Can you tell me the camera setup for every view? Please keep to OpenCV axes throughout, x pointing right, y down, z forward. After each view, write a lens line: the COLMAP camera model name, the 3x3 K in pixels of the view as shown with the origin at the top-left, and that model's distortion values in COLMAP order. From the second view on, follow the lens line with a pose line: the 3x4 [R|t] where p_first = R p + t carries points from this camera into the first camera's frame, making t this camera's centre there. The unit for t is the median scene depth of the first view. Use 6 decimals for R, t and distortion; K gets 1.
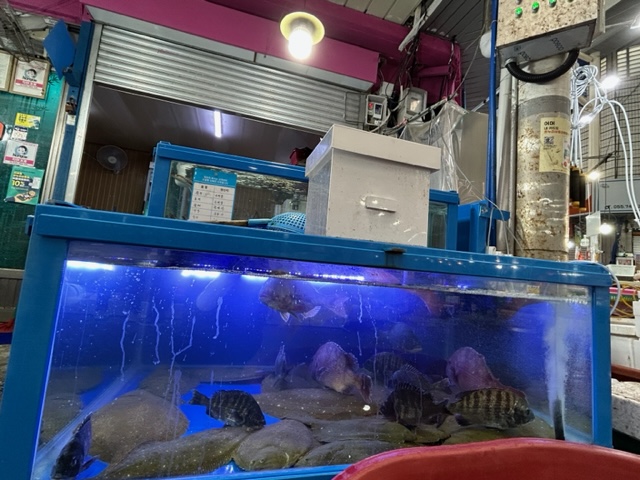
lens RADIAL K [[309.0, 0, 320.0], [0, 309.0, 240.0], [0, 0, 1]] dist [-0.000083, -0.000625]
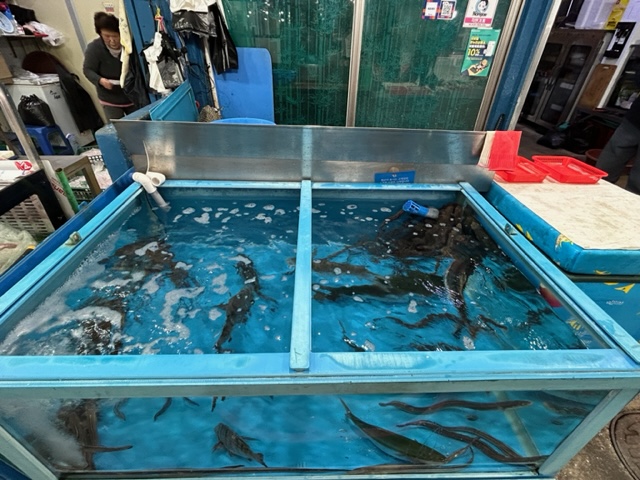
lens RADIAL K [[309.0, 0, 320.0], [0, 309.0, 240.0], [0, 0, 1]] dist [-0.000083, -0.000625]
pose [[0.970272, 0.070940, -0.231386, -1.155255], [0.092326, 0.775277, 0.624838, -0.361620], [0.223714, -0.627626, 0.745680, -0.132416]]
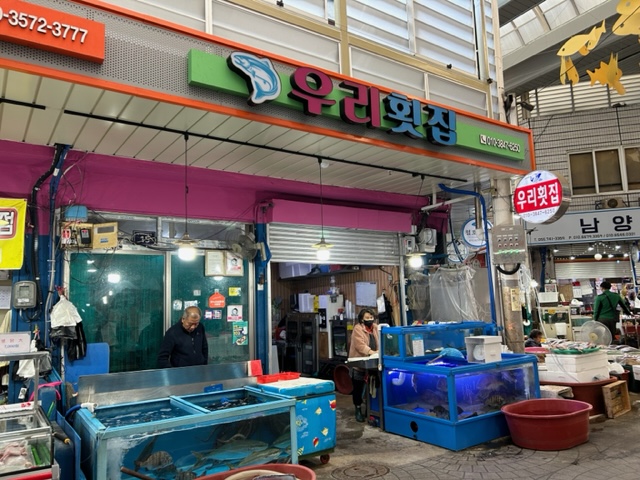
lens RADIAL K [[490.2, 0, 320.0], [0, 490.2, 240.0], [0, 0, 1]] dist [0.015022, 0.001253]
pose [[0.941710, -0.083822, 0.325816, -1.343003], [0.089884, 0.995946, -0.003570, -0.606718], [-0.324196, 0.032648, 0.945426, -1.532215]]
